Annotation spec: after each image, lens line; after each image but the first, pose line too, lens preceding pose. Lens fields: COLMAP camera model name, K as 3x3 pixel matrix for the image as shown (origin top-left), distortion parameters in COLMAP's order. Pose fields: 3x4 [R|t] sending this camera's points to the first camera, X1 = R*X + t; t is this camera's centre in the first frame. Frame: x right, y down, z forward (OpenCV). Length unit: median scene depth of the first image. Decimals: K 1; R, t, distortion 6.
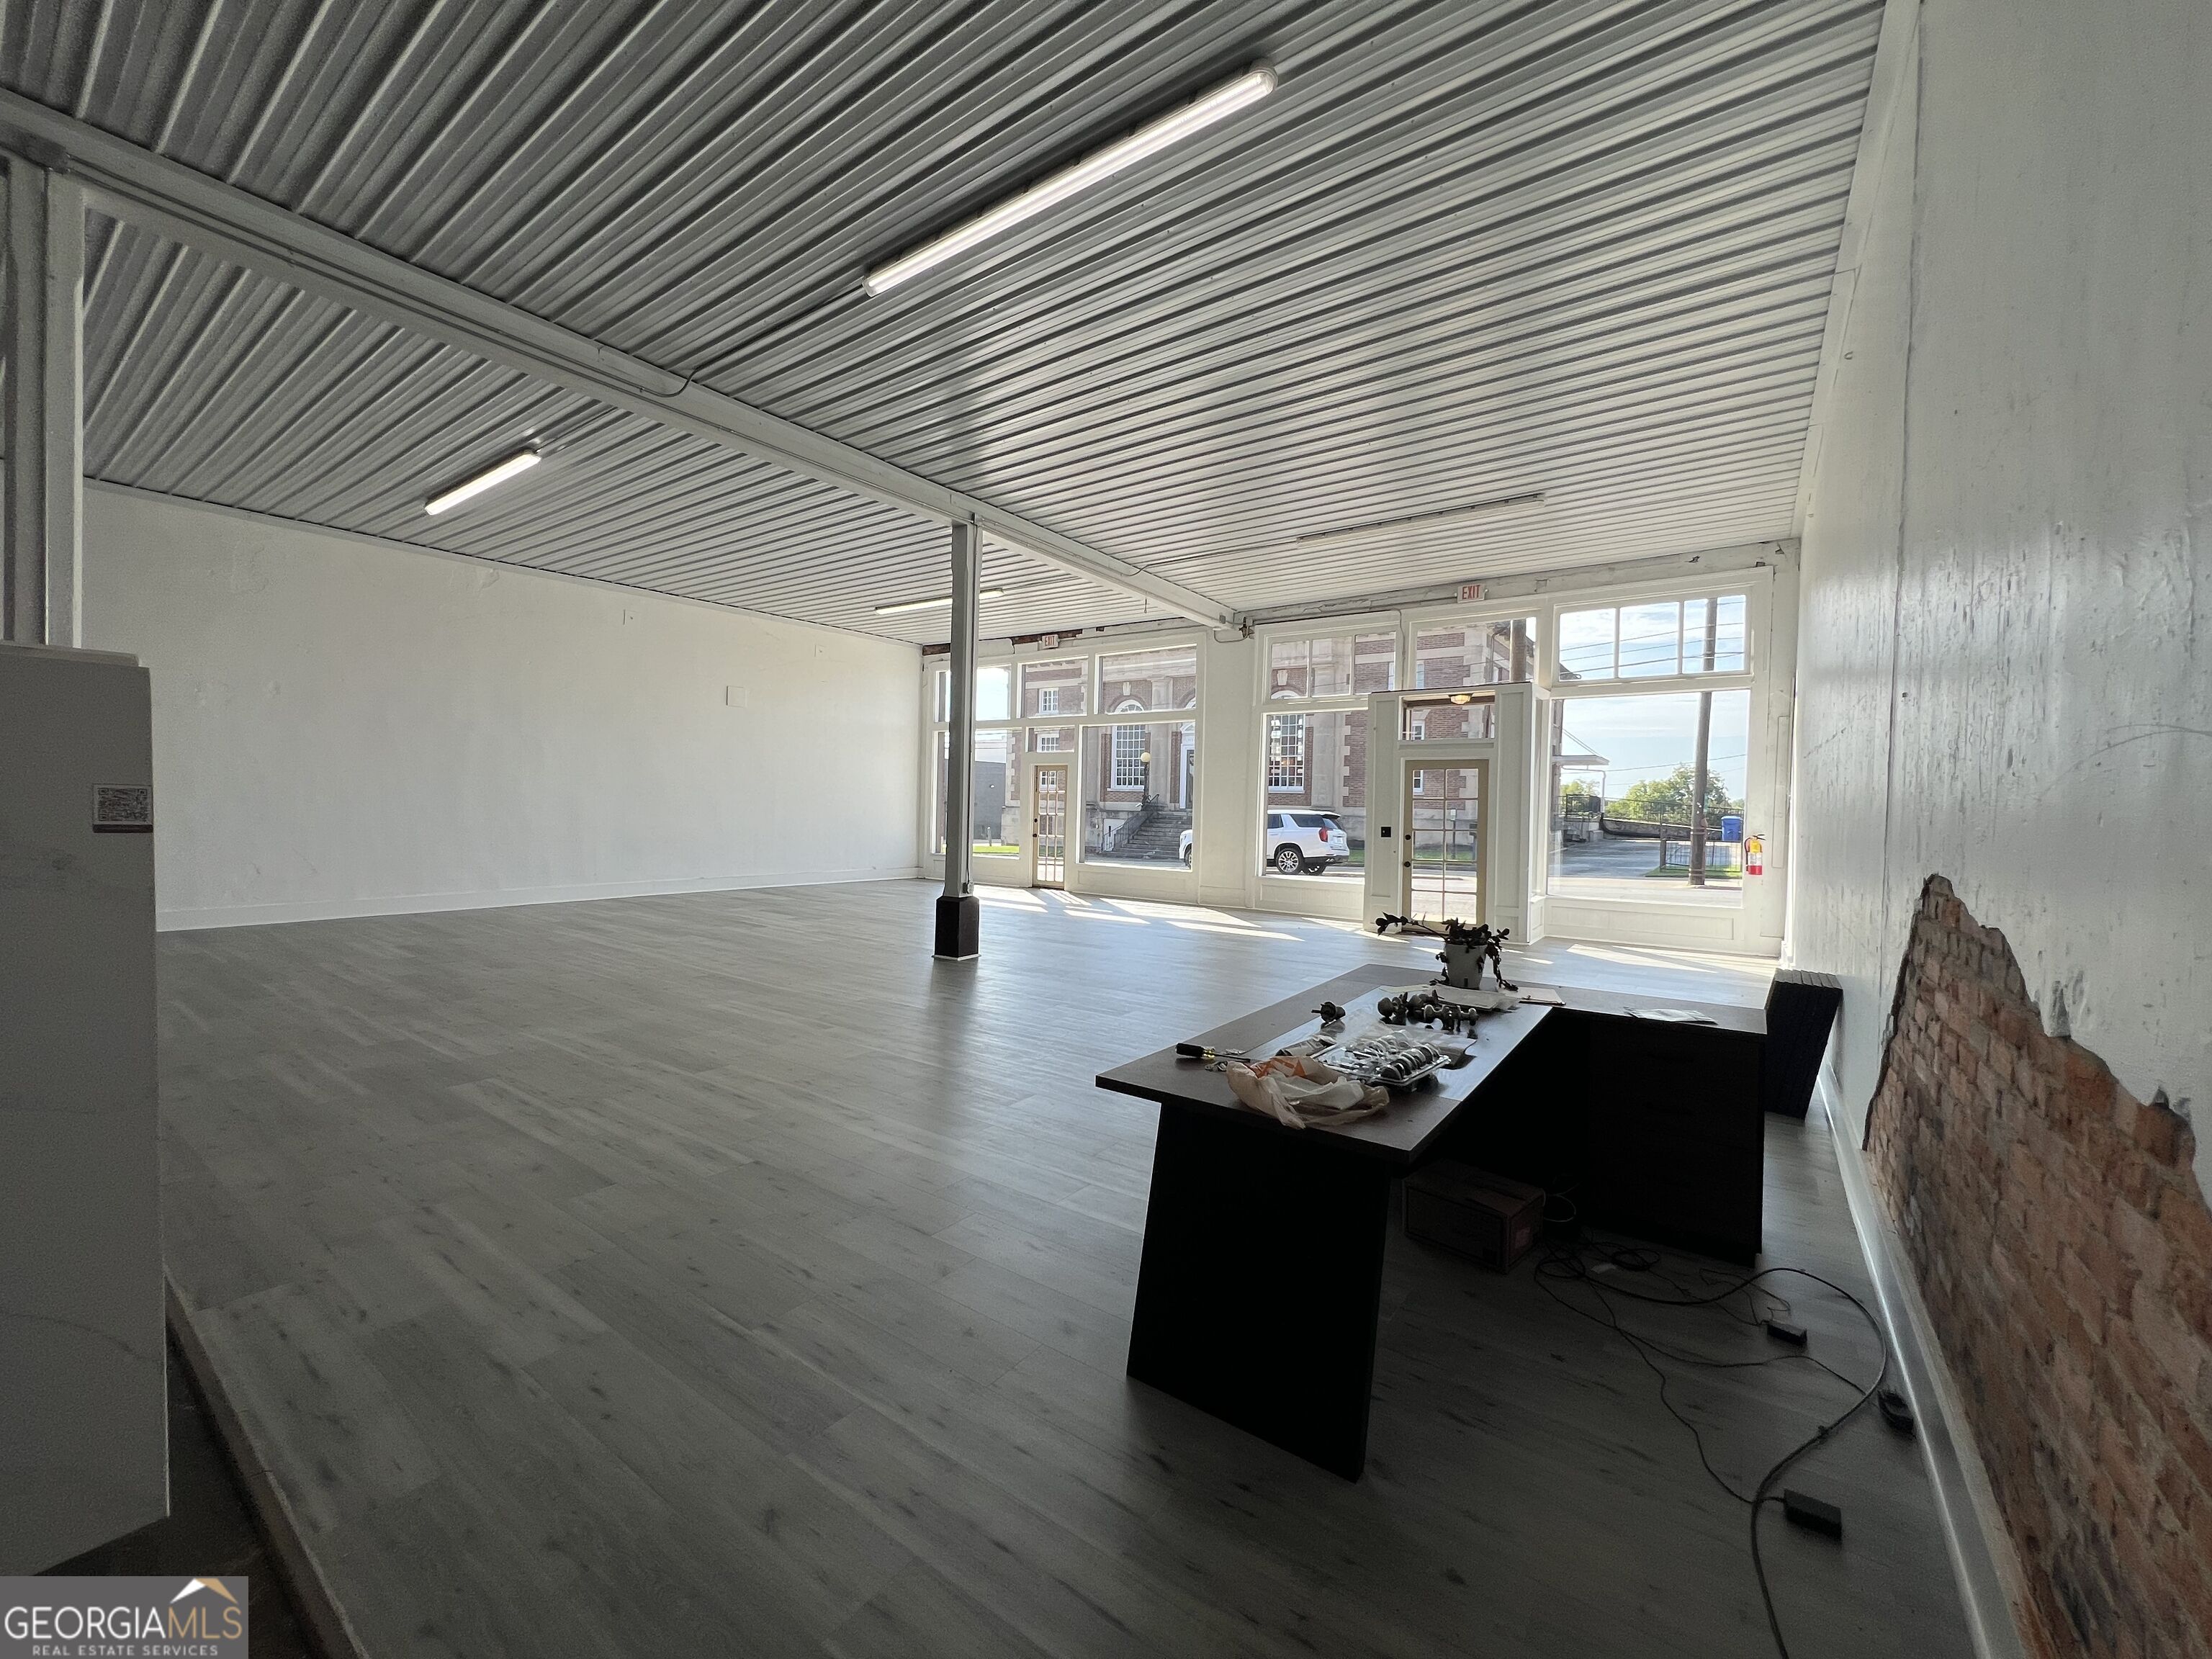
lens RADIAL K [[870.5, 0, 1108.3], [0, 870.5, 819.6], [0, 0, 1]] dist [-0.000827, 0.000017]
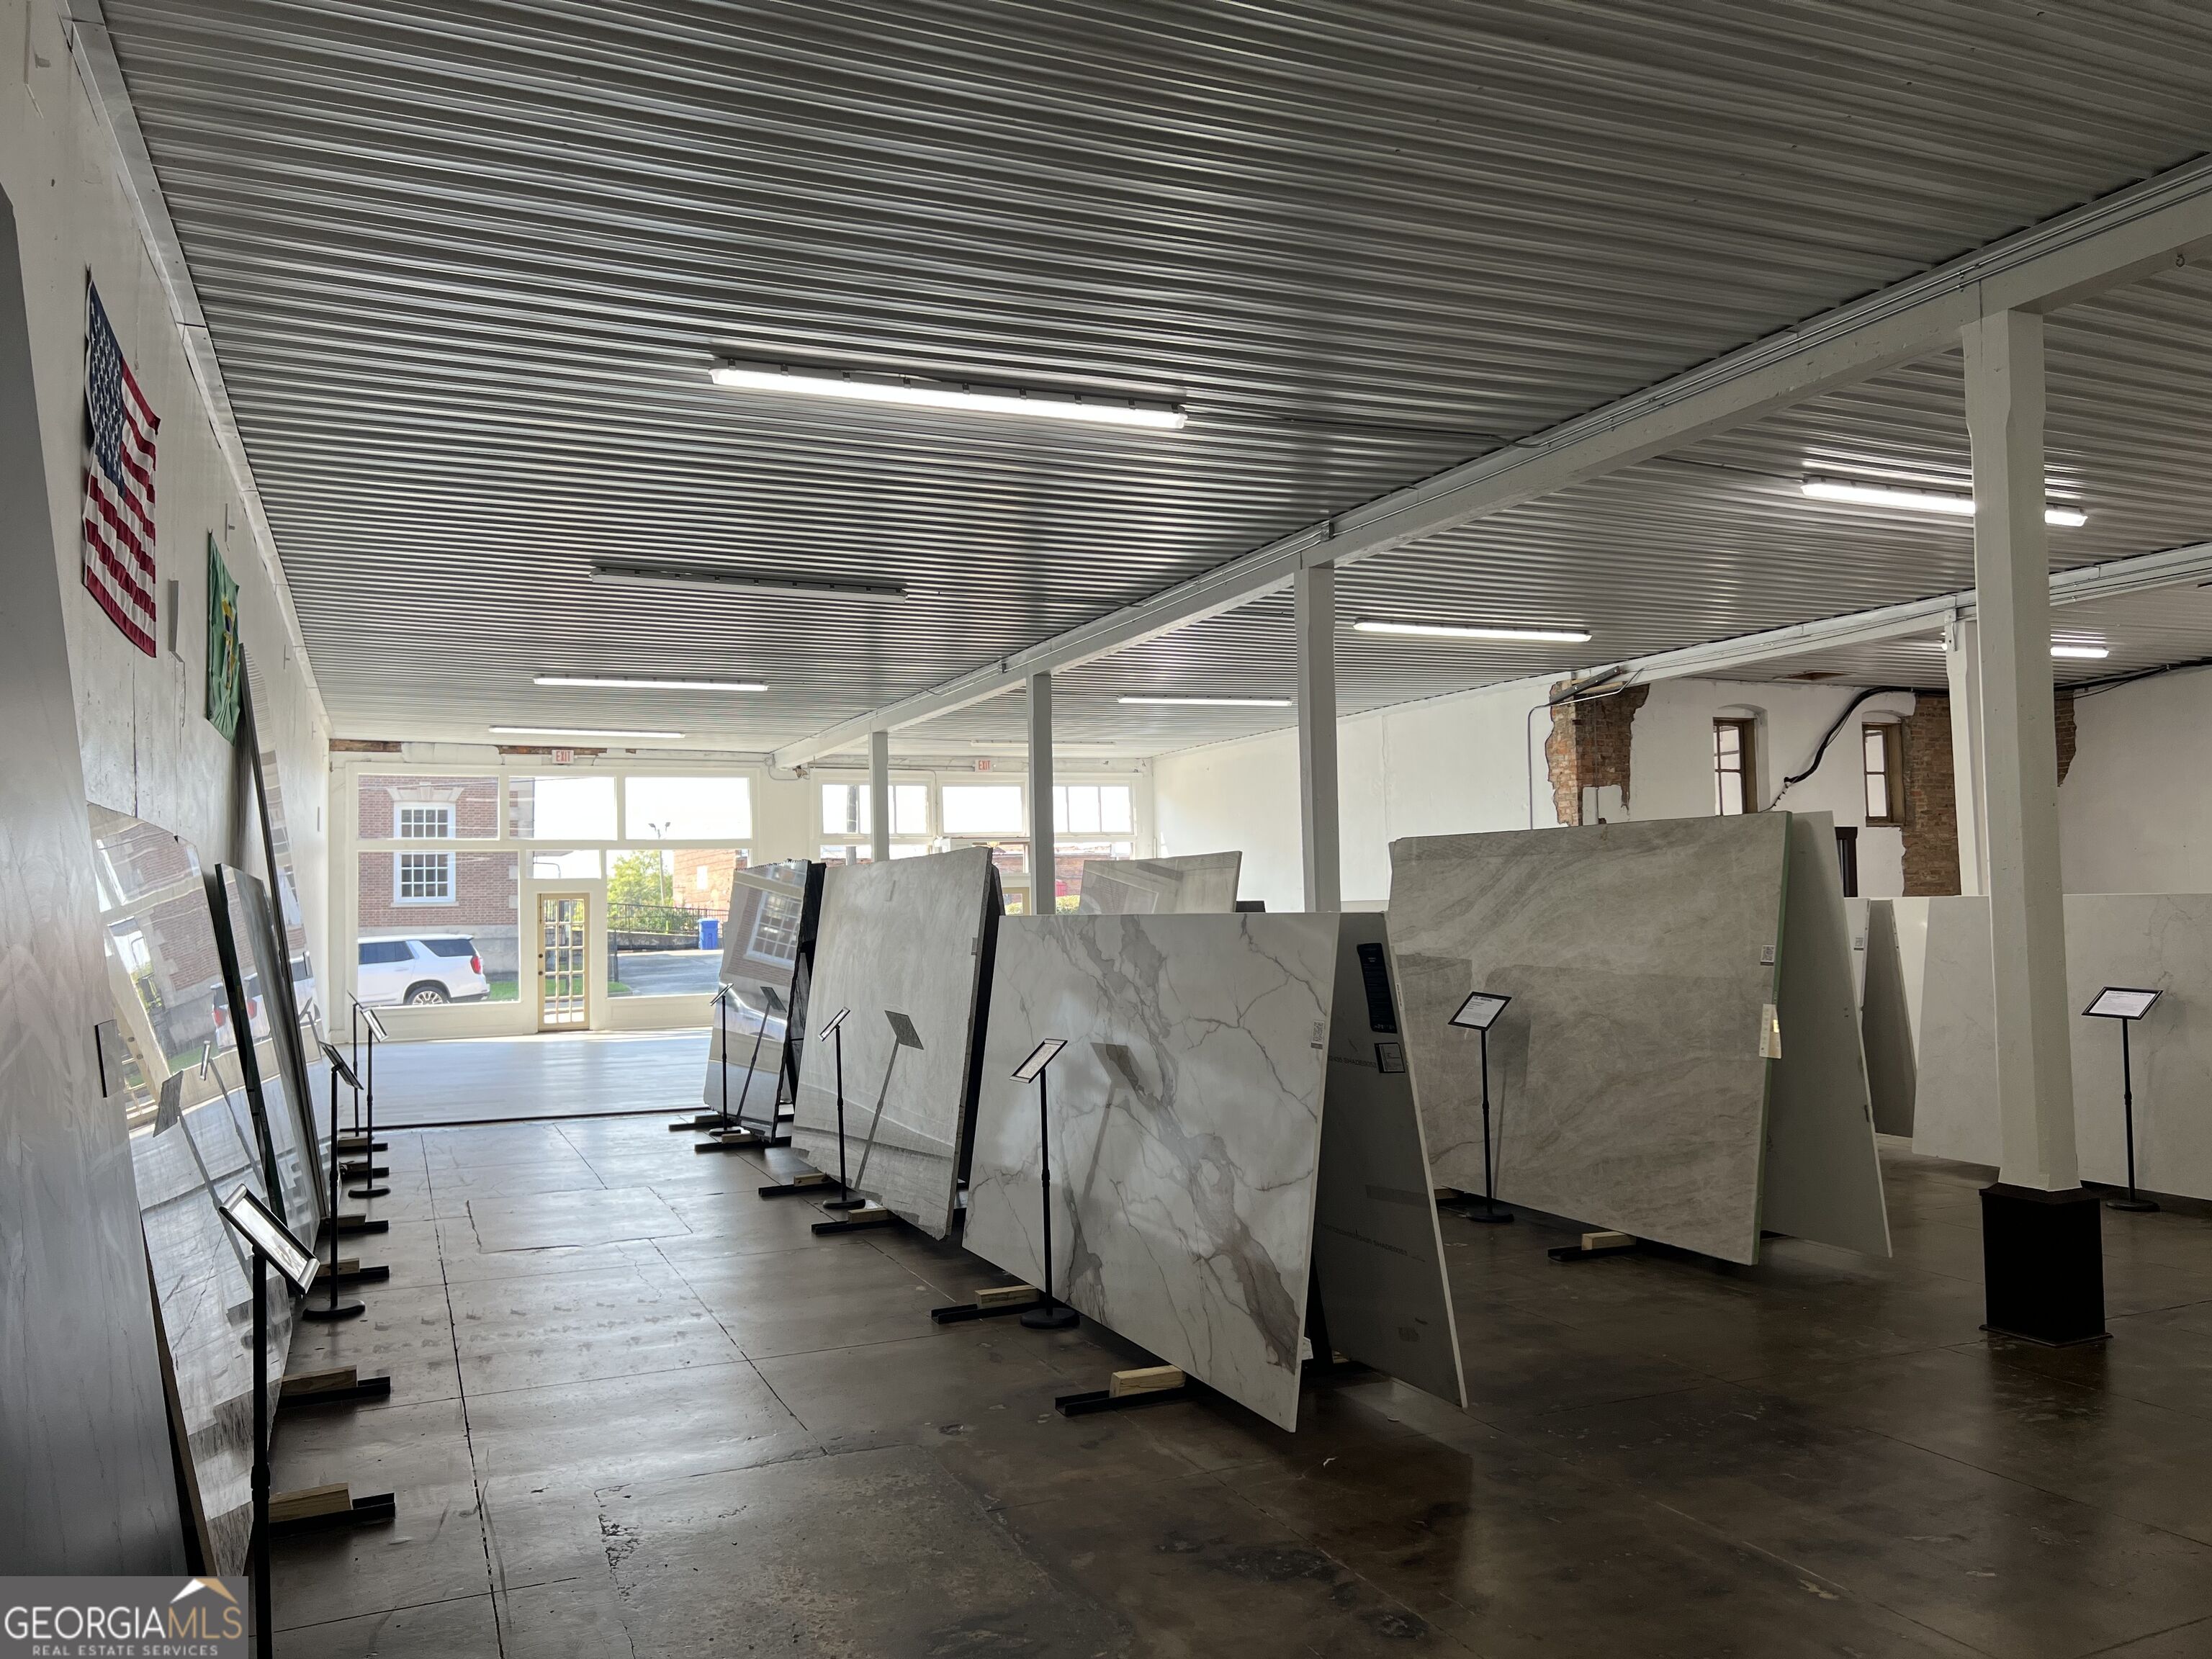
lens RADIAL K [[1664.5, 0, 1106.0], [0, 1664.5, 829.5], [0, 0, 1]] dist [0.034606, -0.038321]
pose [[0.514068, 0.008413, 0.857708, -0.695811], [0.041035, 0.998566, -0.034390, -0.026990], [-0.856767, 0.052875, 0.512985, -0.197003]]
